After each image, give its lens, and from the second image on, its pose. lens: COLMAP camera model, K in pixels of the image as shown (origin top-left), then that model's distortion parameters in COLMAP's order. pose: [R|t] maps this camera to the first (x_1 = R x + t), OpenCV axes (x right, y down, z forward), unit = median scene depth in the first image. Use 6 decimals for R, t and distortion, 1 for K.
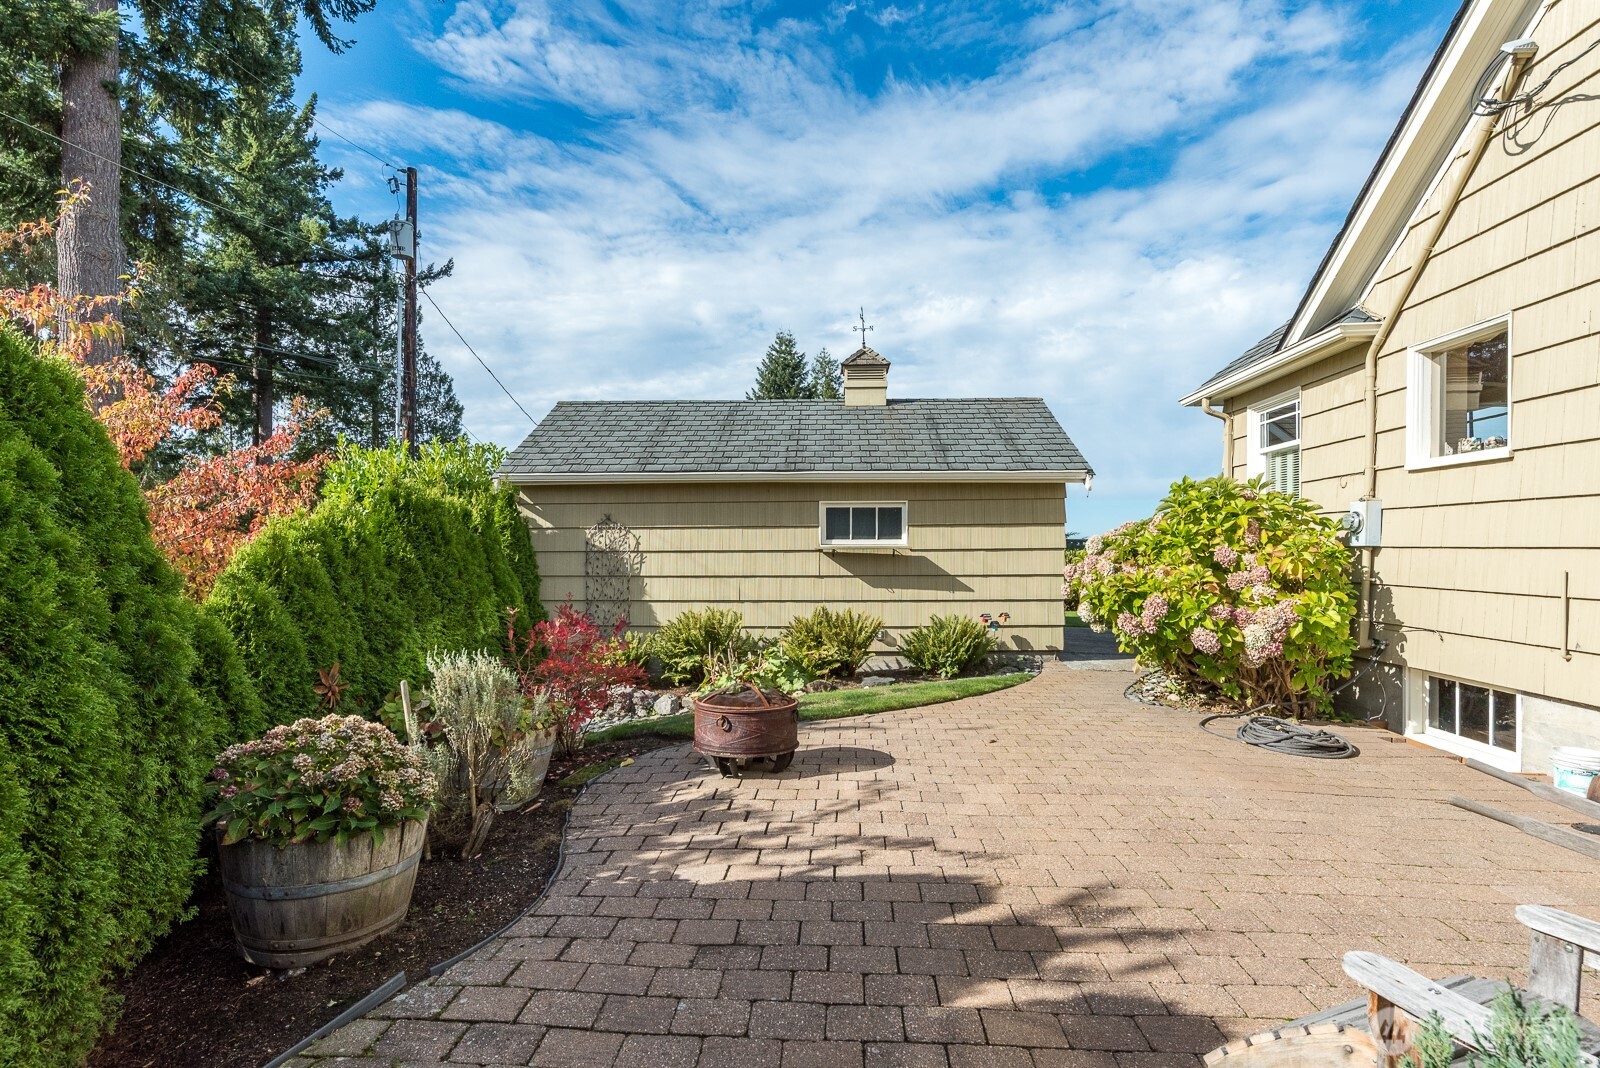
lens RADIAL K [[820.1, 0, 811.9], [0, 820.1, 550.8], [0, 0, 1]] dist [-0.001099, 0.006086]
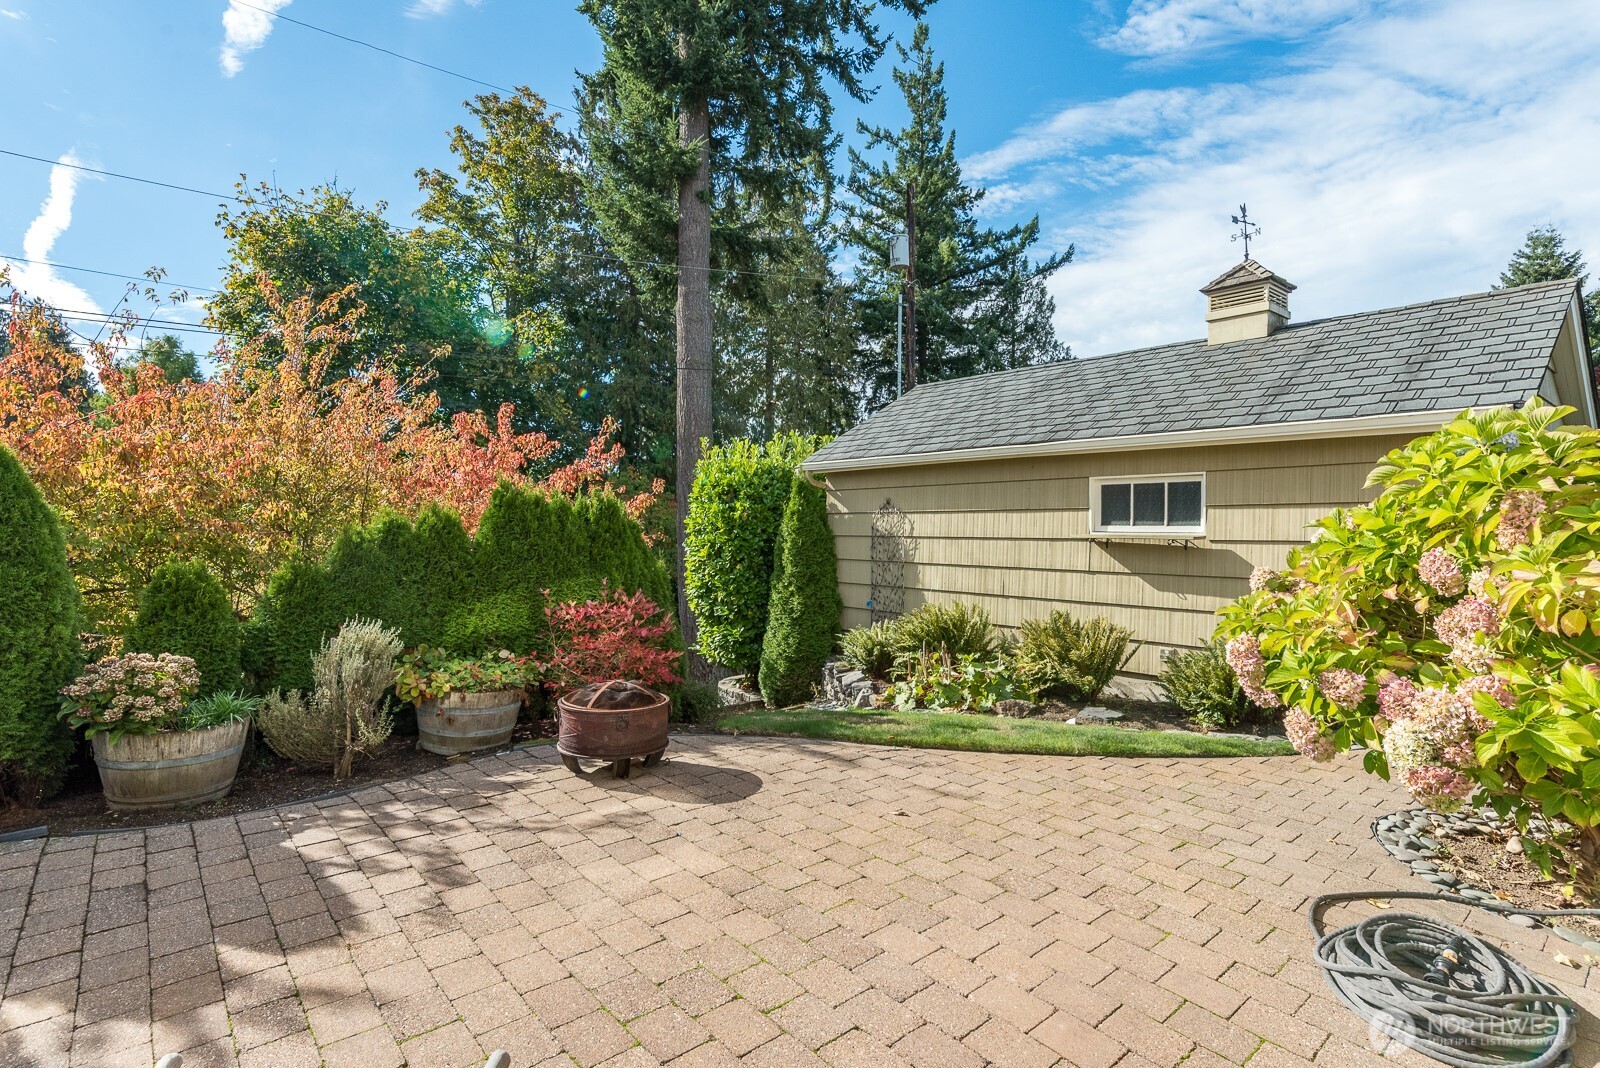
lens RADIAL K [[814.8, 0, 800.0], [0, 814.8, 534.0], [0, 0, 1]] dist [-0.013201, 0.006117]
pose [[0.681772, 0.013444, -0.731442, 0.391829], [-0.006715, 0.999904, 0.012119, -0.012995], [0.731534, -0.003350, 0.681796, 0.257425]]
